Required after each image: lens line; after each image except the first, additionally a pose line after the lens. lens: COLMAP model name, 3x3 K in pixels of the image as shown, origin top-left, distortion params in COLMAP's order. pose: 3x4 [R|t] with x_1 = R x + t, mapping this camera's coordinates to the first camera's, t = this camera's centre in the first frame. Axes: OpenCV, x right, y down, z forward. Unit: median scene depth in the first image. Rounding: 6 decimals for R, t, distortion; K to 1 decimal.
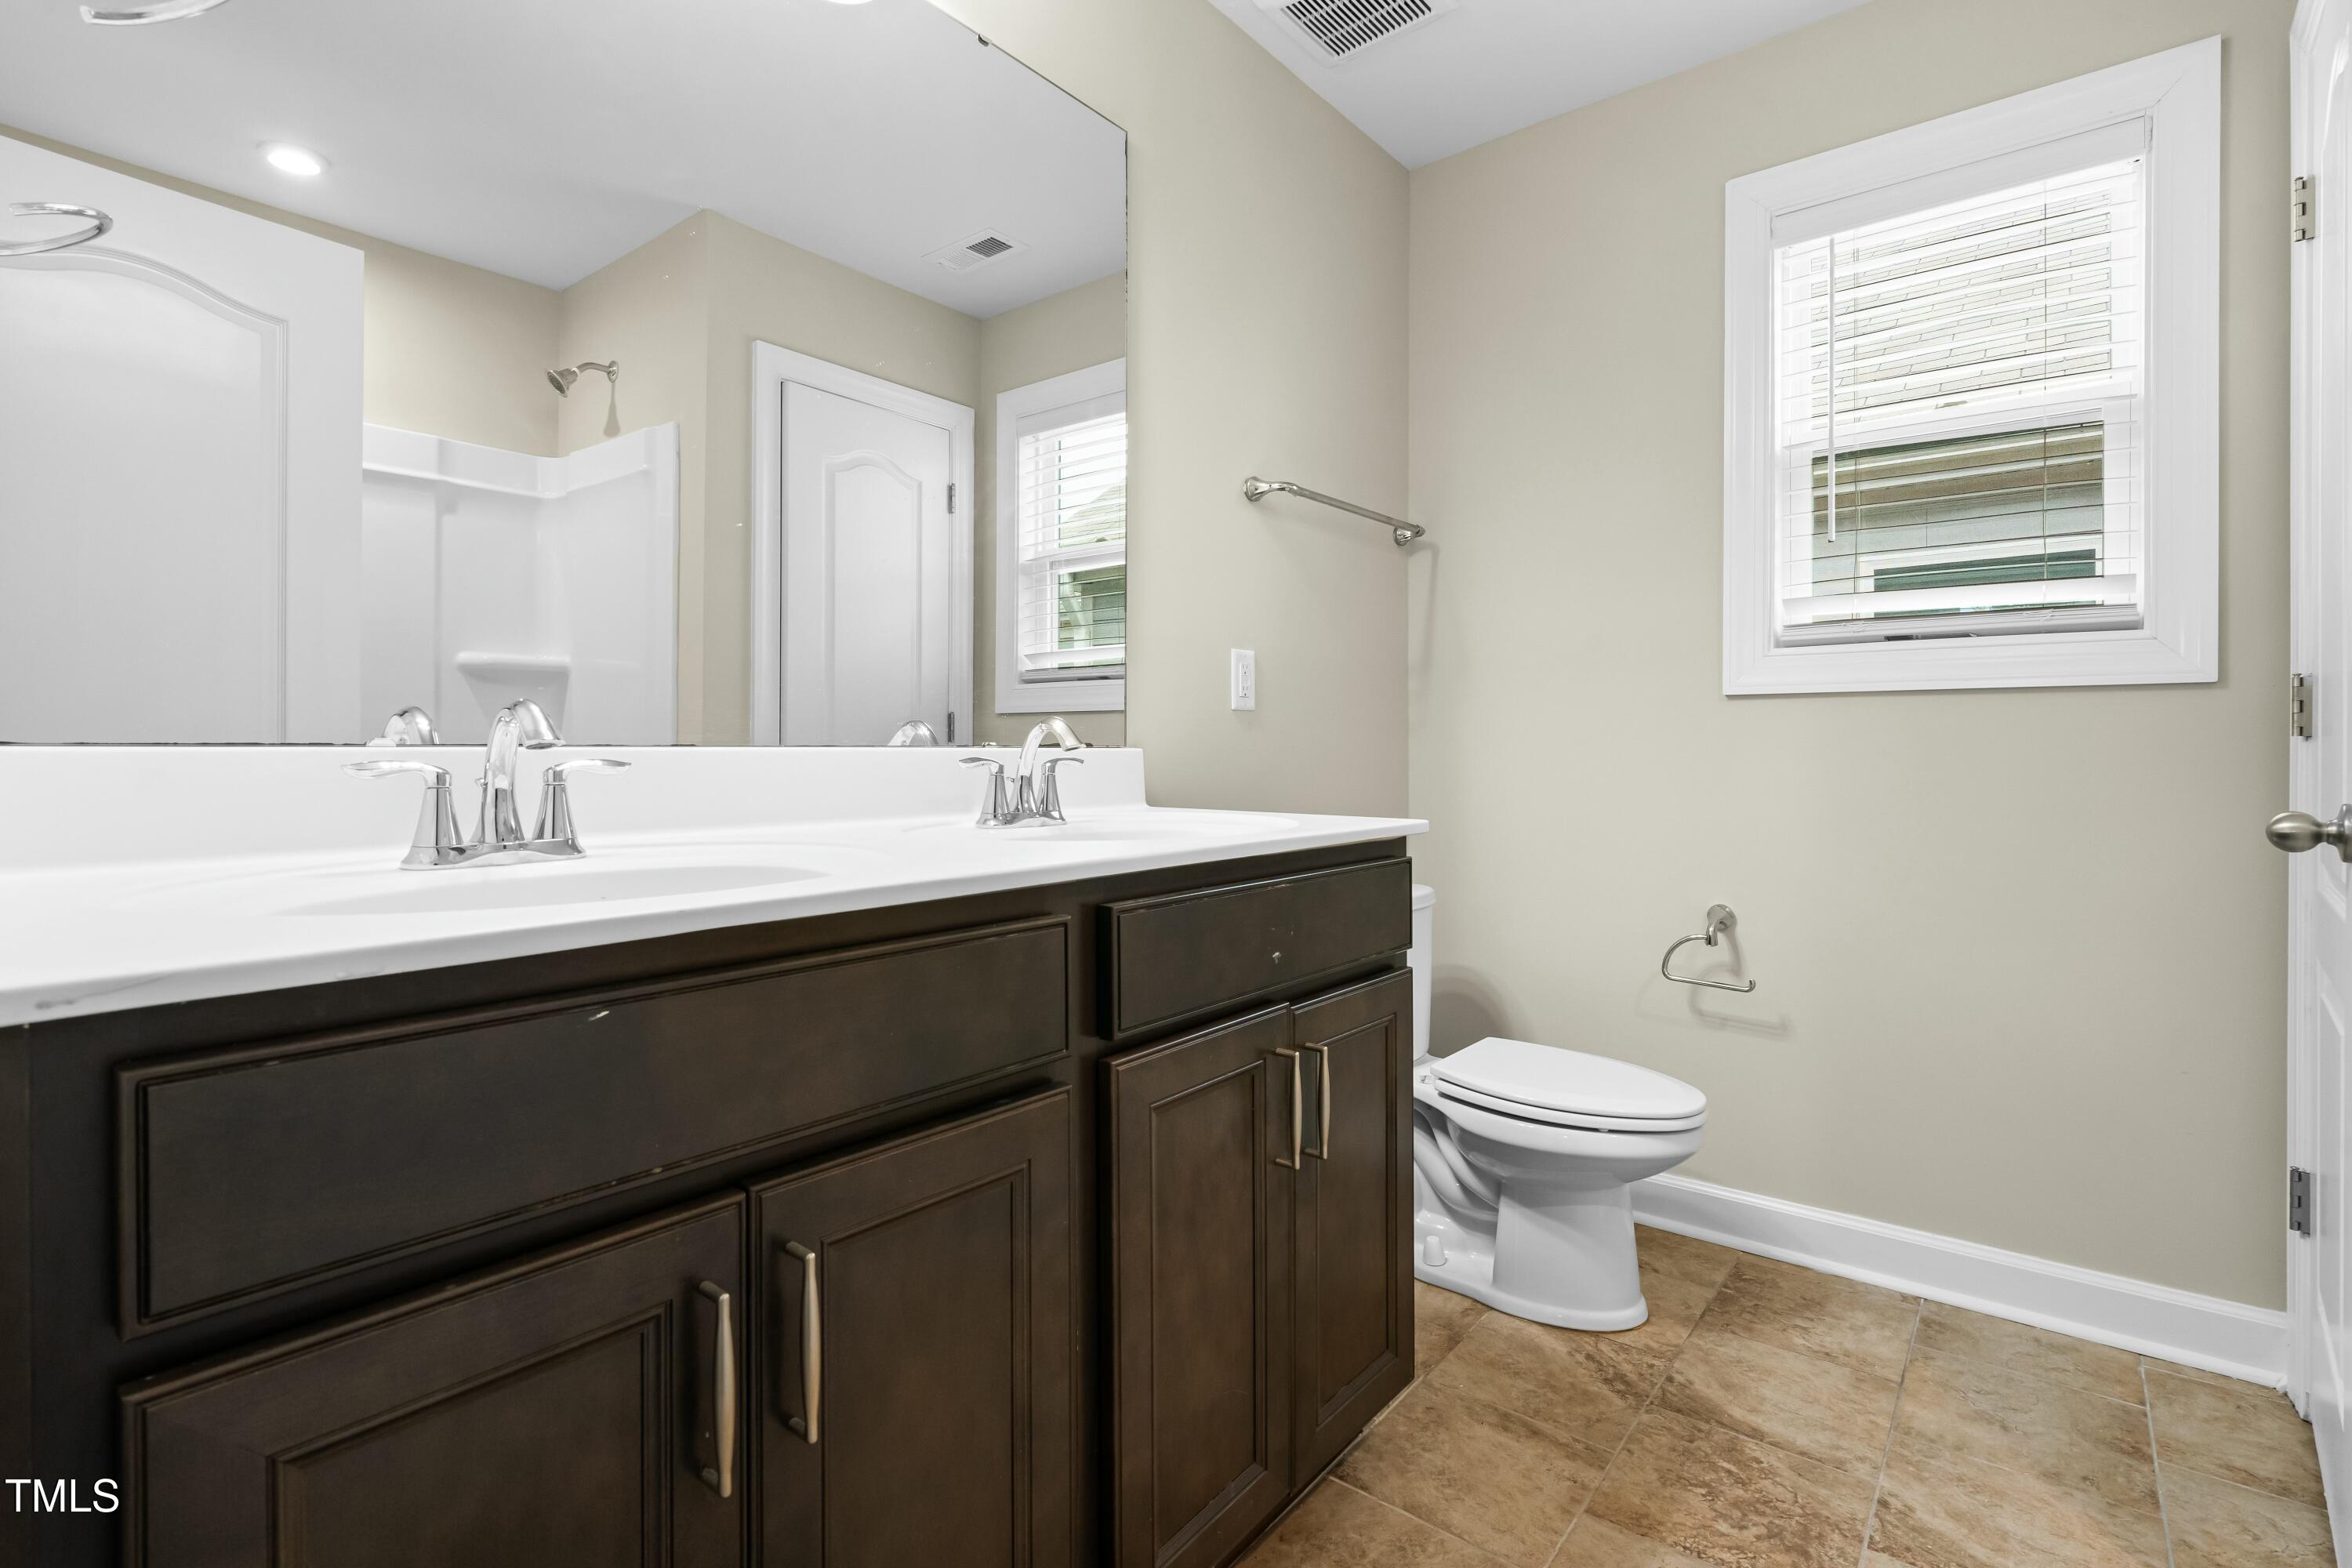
lens RADIAL K [[1088.7, 0, 1167.9], [0, 1088.7, 790.3], [0, 0, 1]] dist [0.003341, 0.000399]
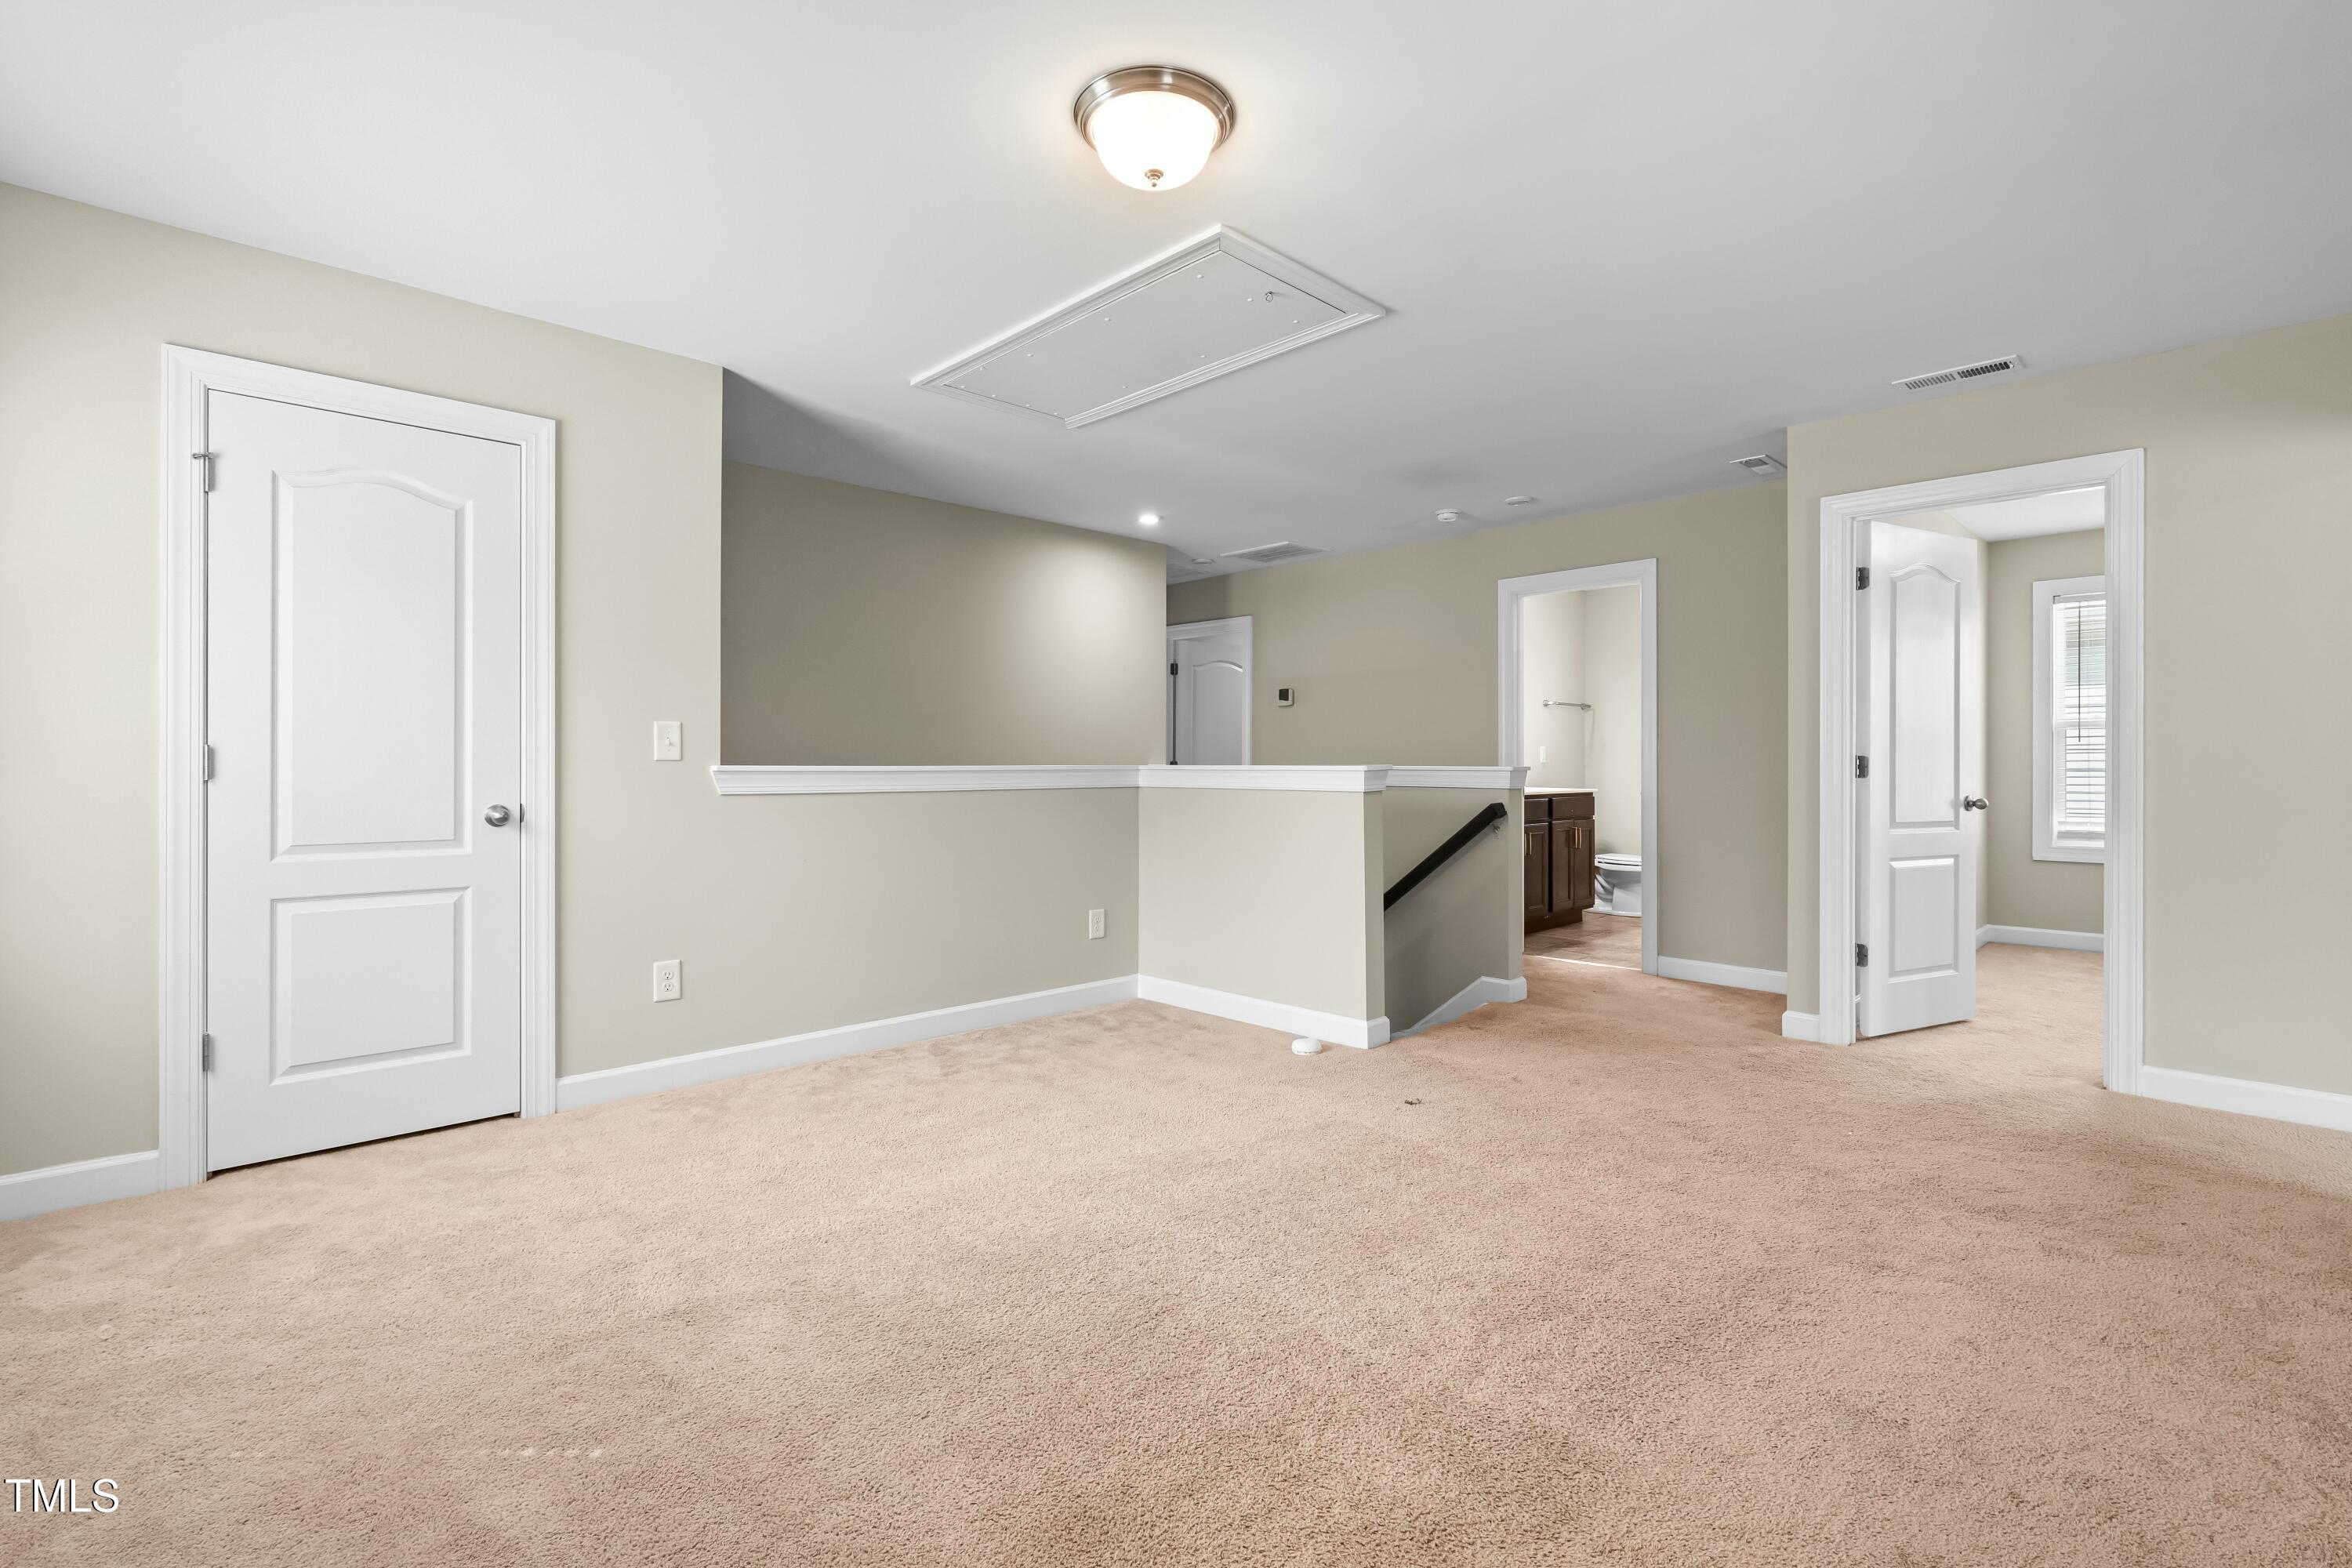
lens RADIAL K [[1088.7, 0, 1167.9], [0, 1088.7, 790.3], [0, 0, 1]] dist [0.003341, 0.000399]
pose [[0.993373, -0.002222, -0.114914, -0.770224], [0.001878, 0.999993, -0.003104, 0.029550], [0.114920, 0.002868, 0.993371, -2.832726]]
